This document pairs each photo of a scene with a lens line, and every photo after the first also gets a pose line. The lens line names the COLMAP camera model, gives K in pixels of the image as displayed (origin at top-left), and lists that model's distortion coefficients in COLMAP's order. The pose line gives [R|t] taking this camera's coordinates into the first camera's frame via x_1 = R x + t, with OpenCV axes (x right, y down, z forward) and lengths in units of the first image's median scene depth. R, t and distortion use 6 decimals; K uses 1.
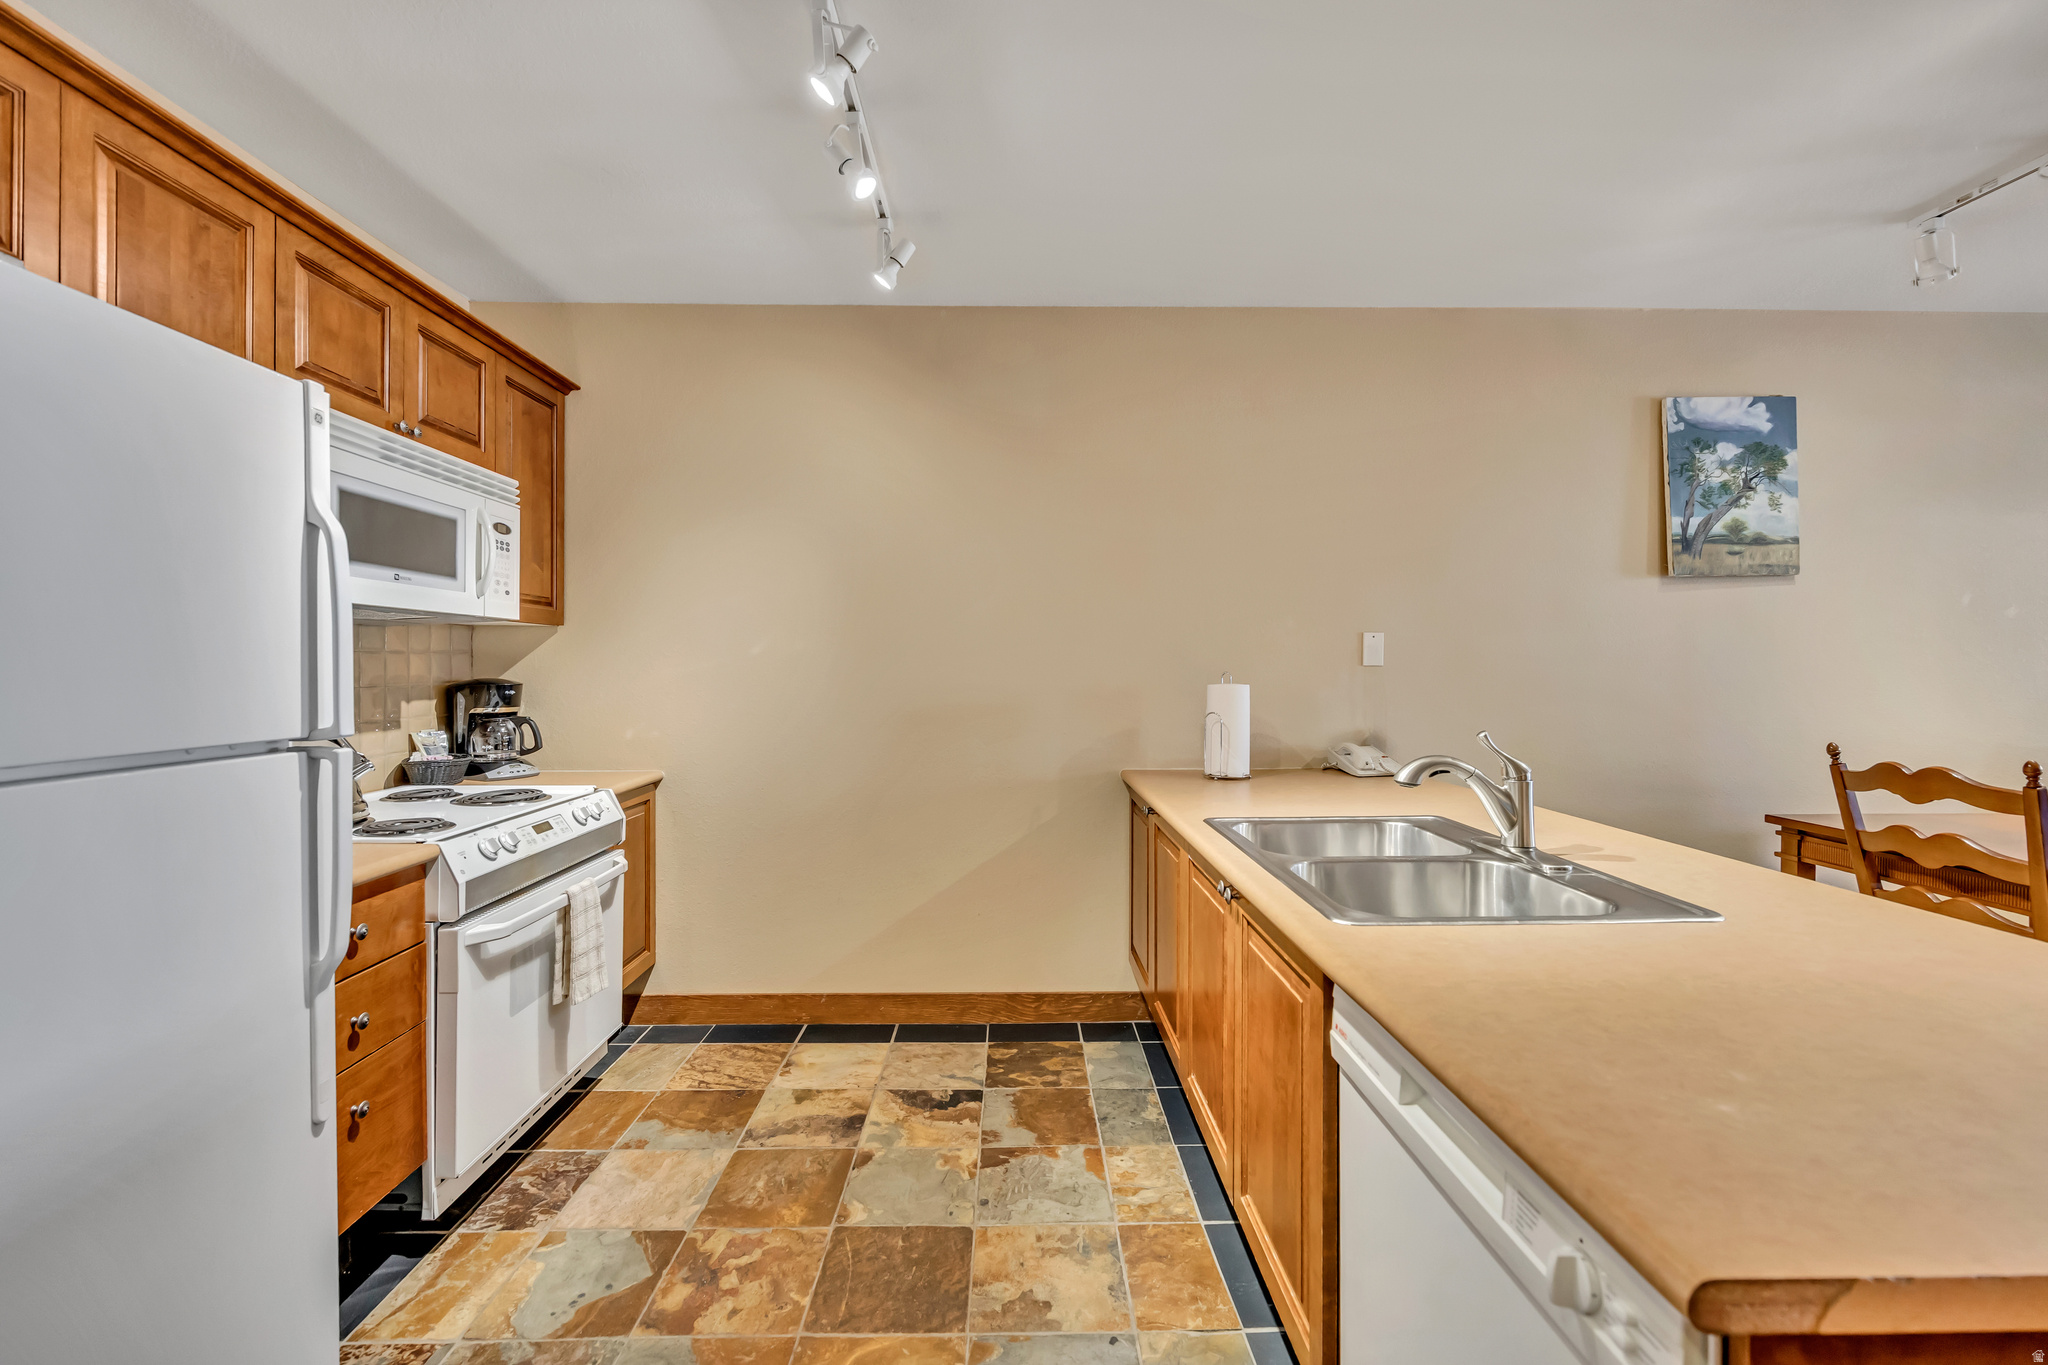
lens RADIAL K [[881.2, 0, 1011.3], [0, 881.2, 676.7], [0, 0, 1]] dist [-0.005055, 0.001289]
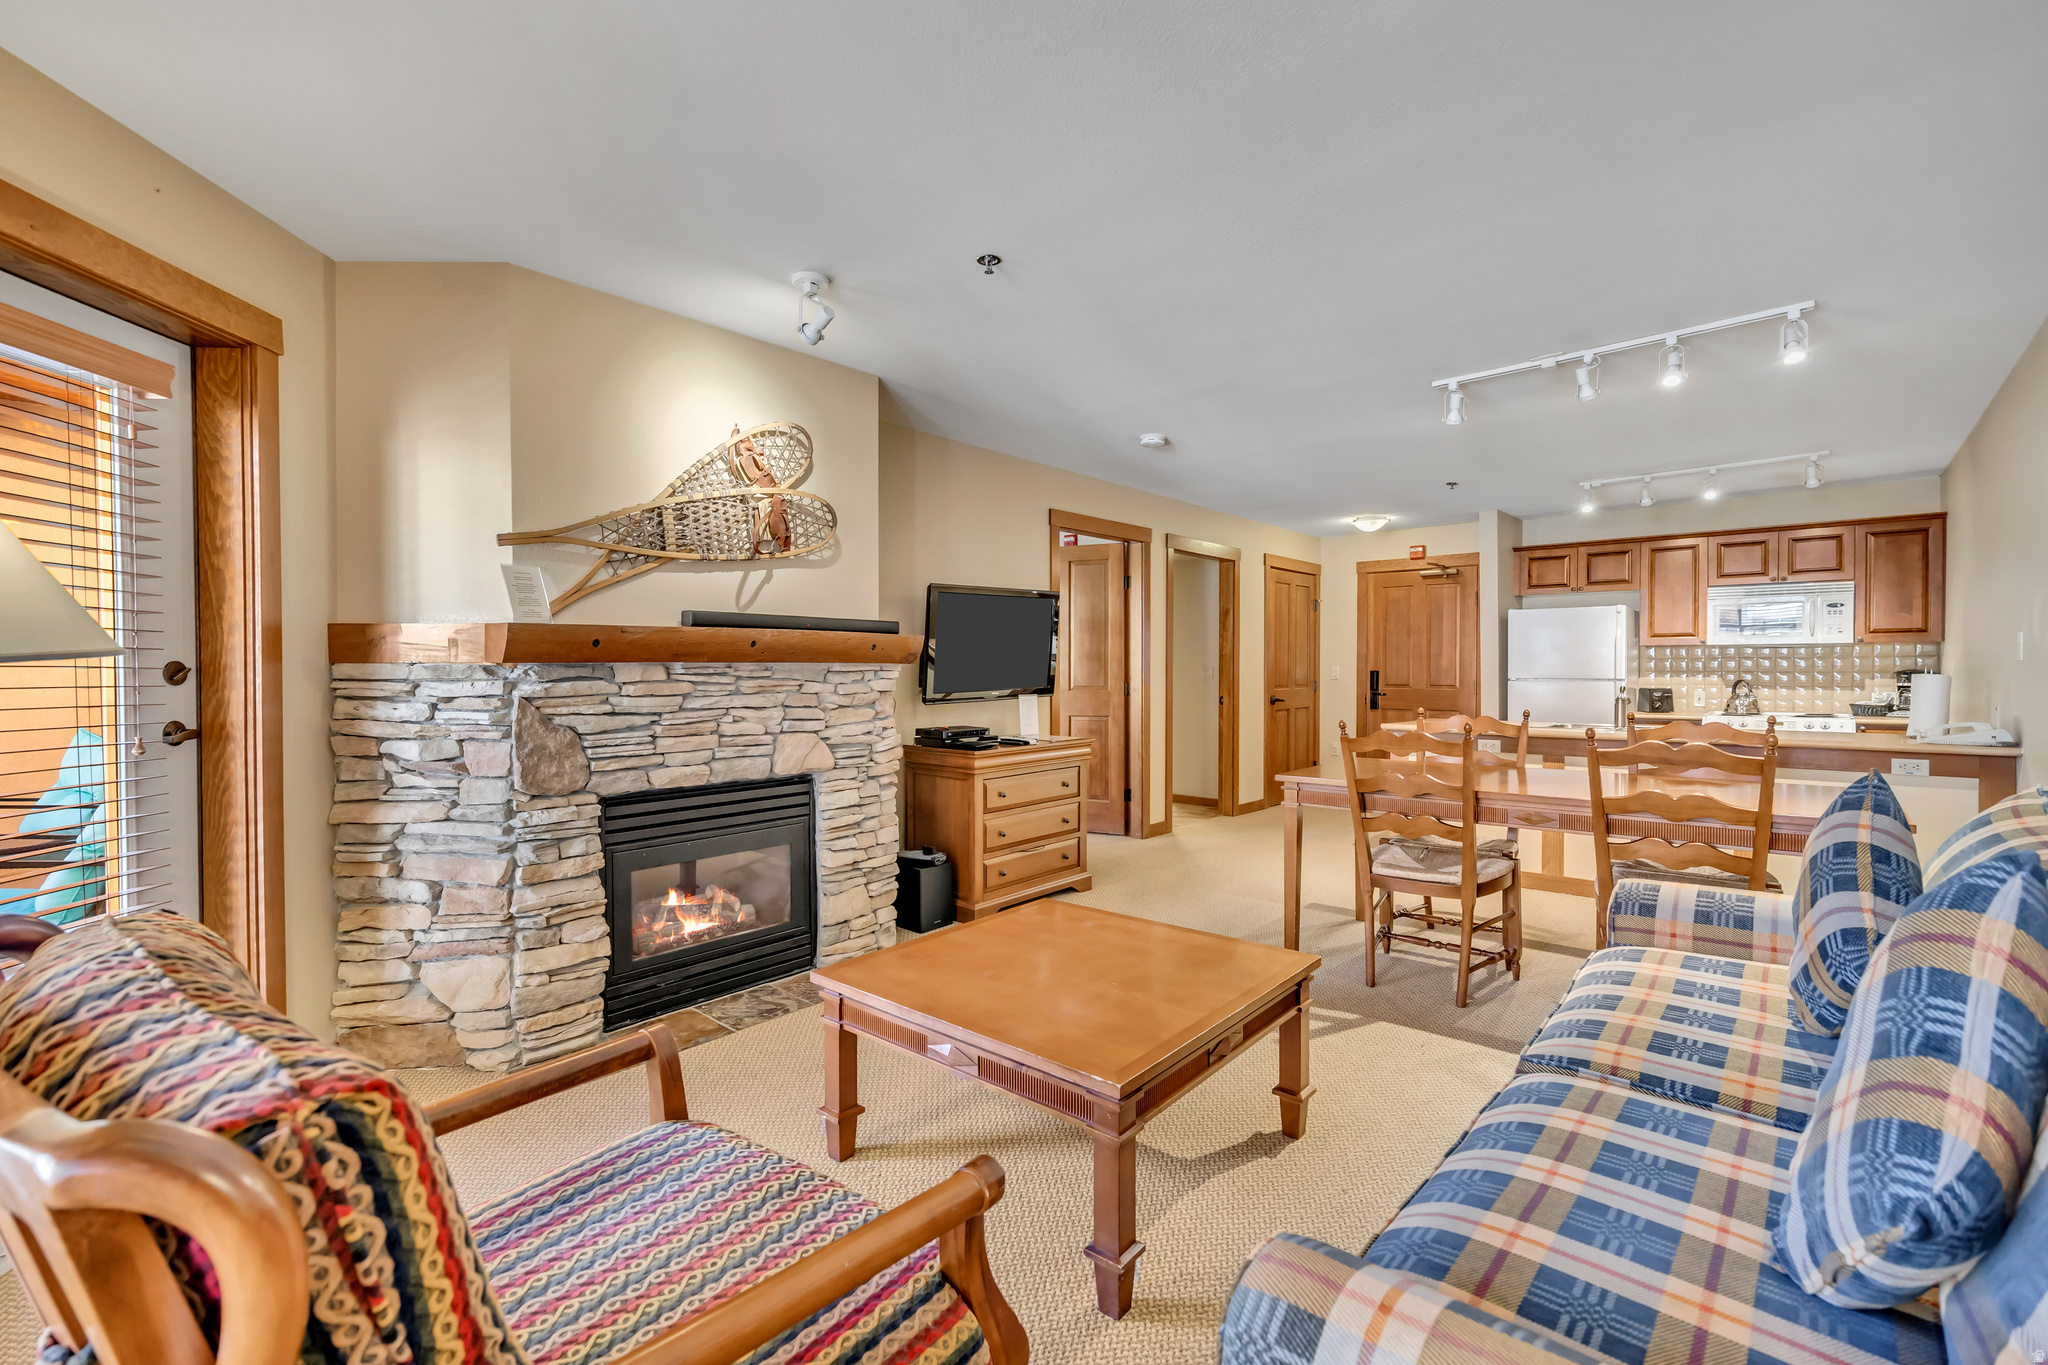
lens RADIAL K [[881.2, 0, 1014.1], [0, 881.2, 674.3], [0, 0, 1]] dist [-0.005055, 0.001289]
pose [[-0.691057, 0.009440, -0.722738, 2.555184], [-0.003622, 0.999857, 0.016522, -0.012481], [0.722791, 0.014036, -0.690924, 0.998349]]
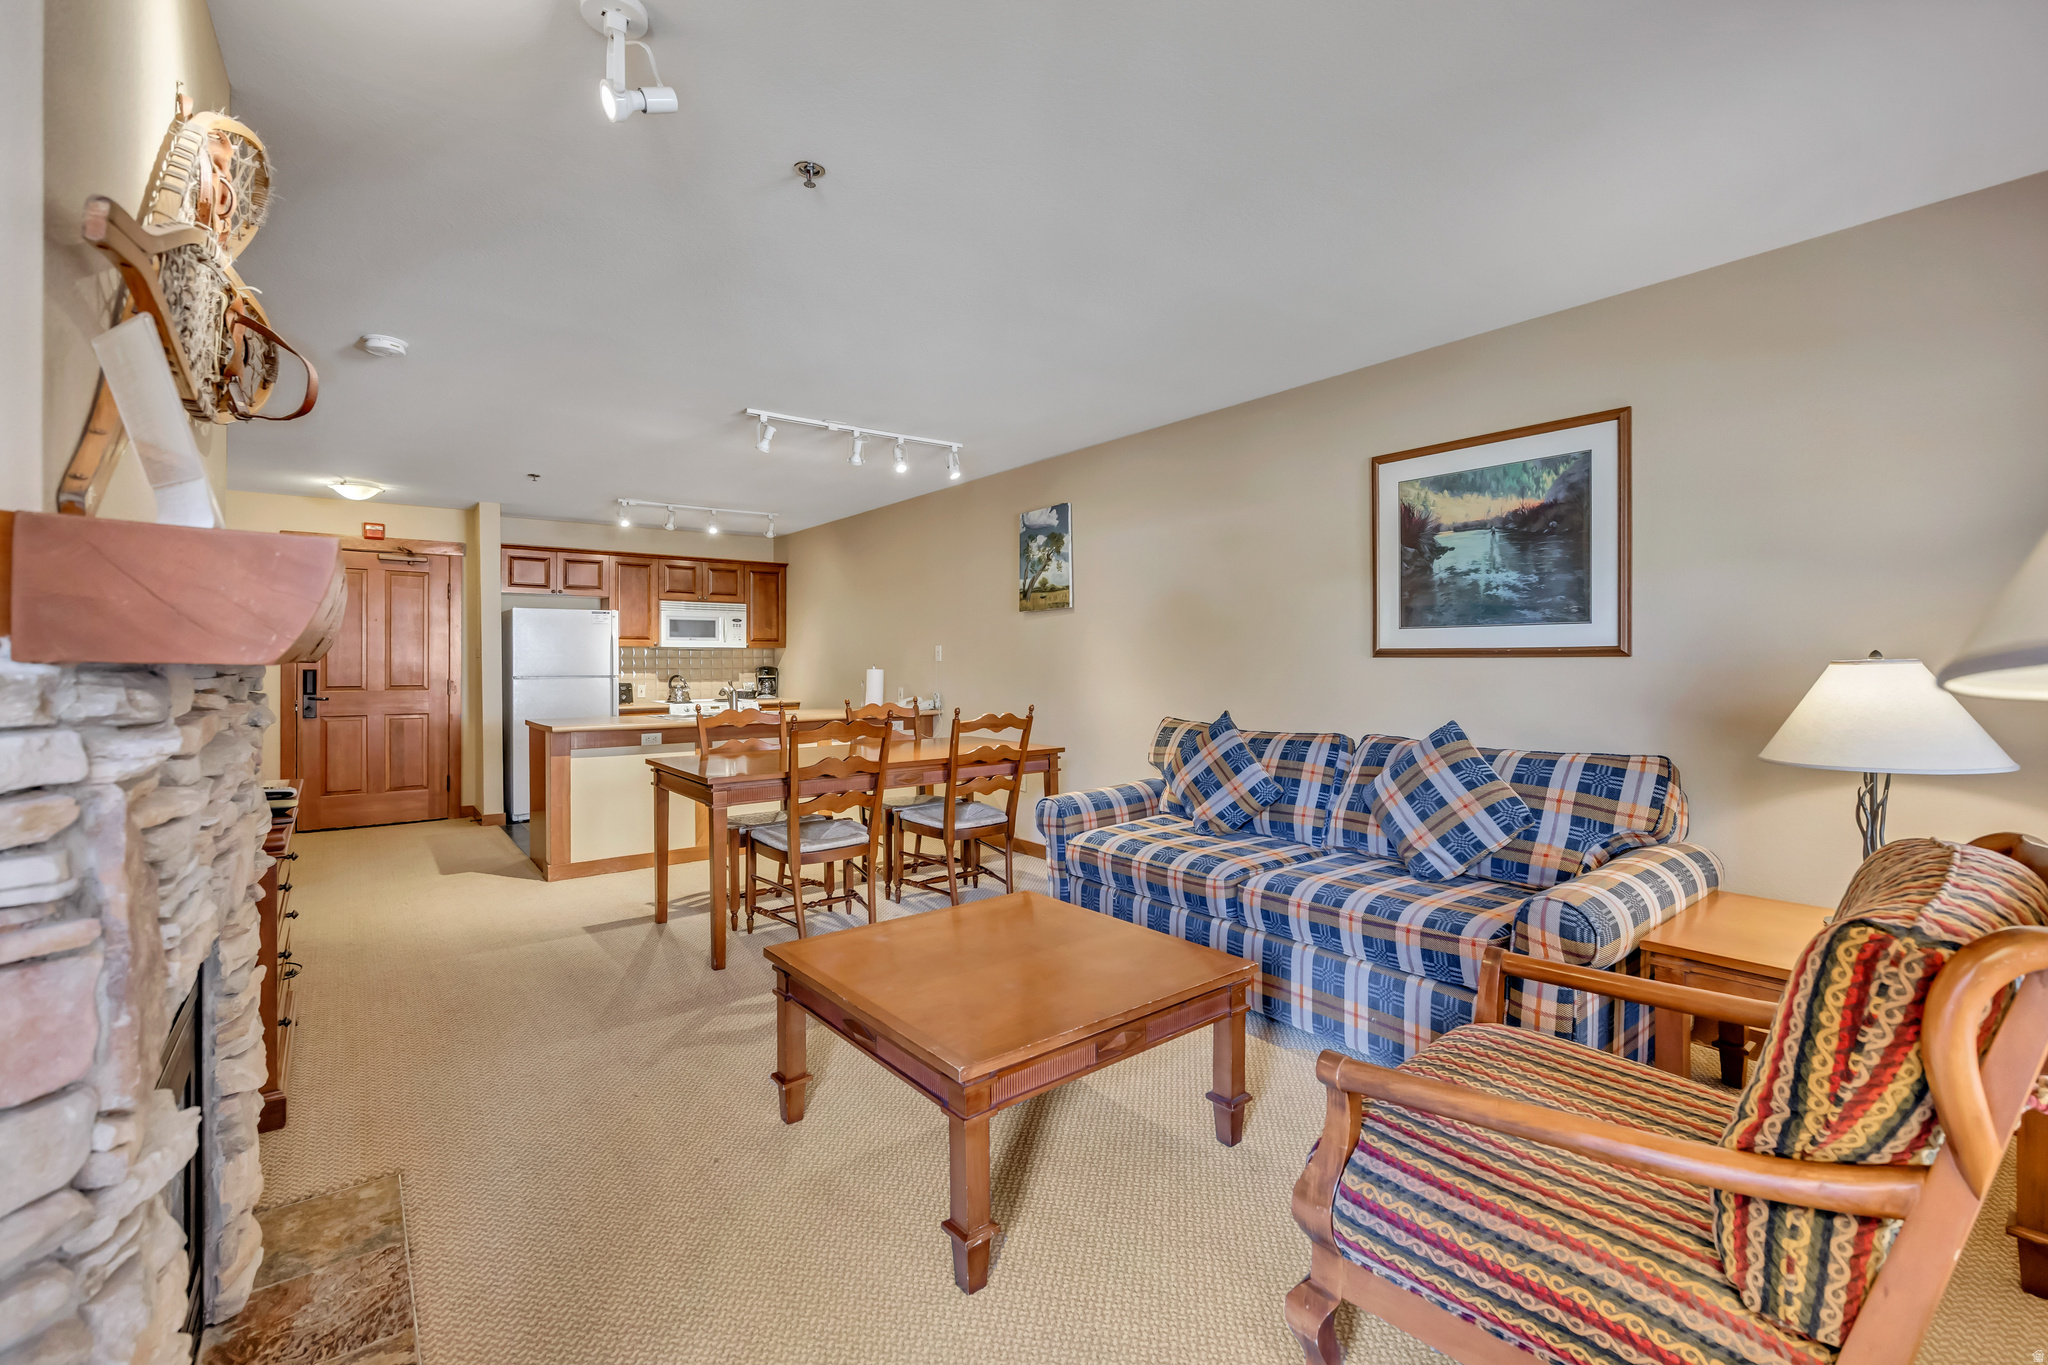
lens RADIAL K [[881.2, 0, 1025.3], [0, 881.2, 667.3], [0, 0, 1]] dist [-0.005055, 0.001289]
pose [[0.593759, 0.004873, -0.804628, 2.624669], [-0.006857, 0.999976, 0.000996, -0.002359], [0.804613, 0.004926, 0.593779, -0.089189]]
